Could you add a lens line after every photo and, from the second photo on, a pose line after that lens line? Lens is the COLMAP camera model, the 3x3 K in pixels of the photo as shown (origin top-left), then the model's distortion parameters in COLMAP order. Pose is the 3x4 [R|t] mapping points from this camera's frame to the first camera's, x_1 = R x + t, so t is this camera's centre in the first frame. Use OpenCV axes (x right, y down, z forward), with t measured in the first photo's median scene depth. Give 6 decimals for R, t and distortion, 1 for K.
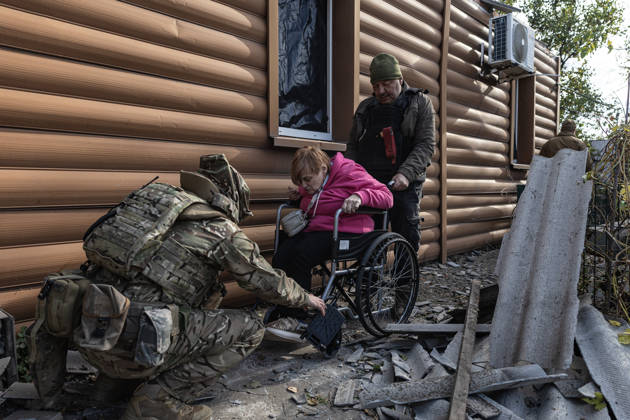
lens RADIAL K [[429.9, 0, 315.0], [0, 429.9, 210.0], [0, 0, 1]] dist [-0.004926, 0.001725]
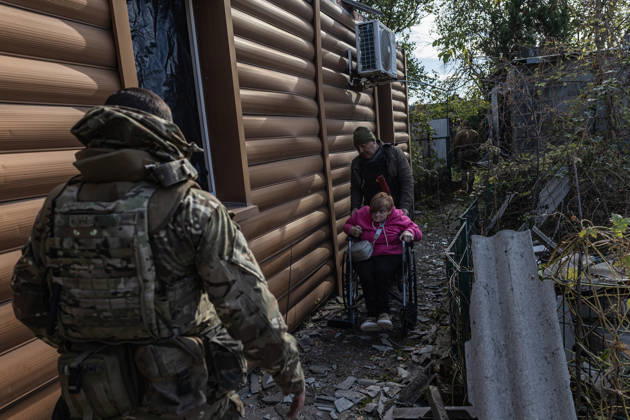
lens RADIAL K [[436.8, 0, 311.7], [0, 436.8, 209.9], [0, 0, 1]] dist [-0.006683, -0.003342]
pose [[0.931725, -0.130684, 0.338838, -0.053538], [0.103580, 0.989884, 0.096959, -0.149155], [-0.348081, -0.055242, 0.935835, 0.128953]]
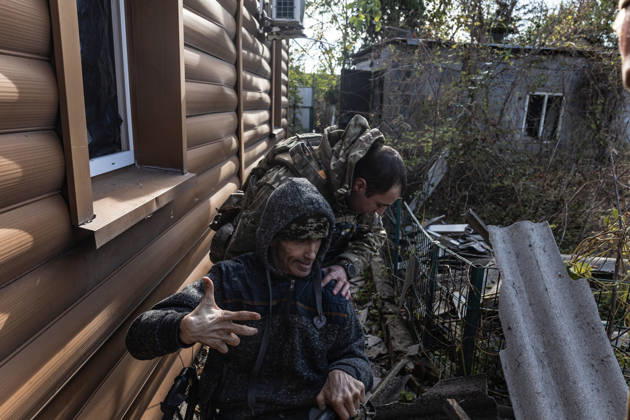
lens RADIAL K [[435.1, 0, 314.3], [0, 435.1, 213.6], [0, 0, 1]] dist [-0.010295, 0.001735]
pose [[0.737320, -0.142135, 0.660422, -0.123074], [0.005414, 0.978827, 0.204617, -0.154001], [-0.675522, -0.147293, 0.722478, 0.313843]]
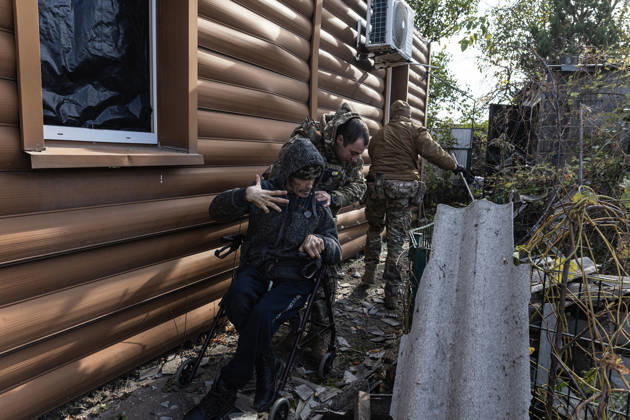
lens RADIAL K [[436.8, 0, 311.7], [0, 436.8, 209.9], [0, 0, 1]] dist [-0.006683, -0.003342]
pose [[0.956641, -0.004265, 0.291240, 0.052072], [-0.018164, 0.997073, 0.074265, -0.081880], [-0.290704, -0.076335, 0.953763, 0.188810]]
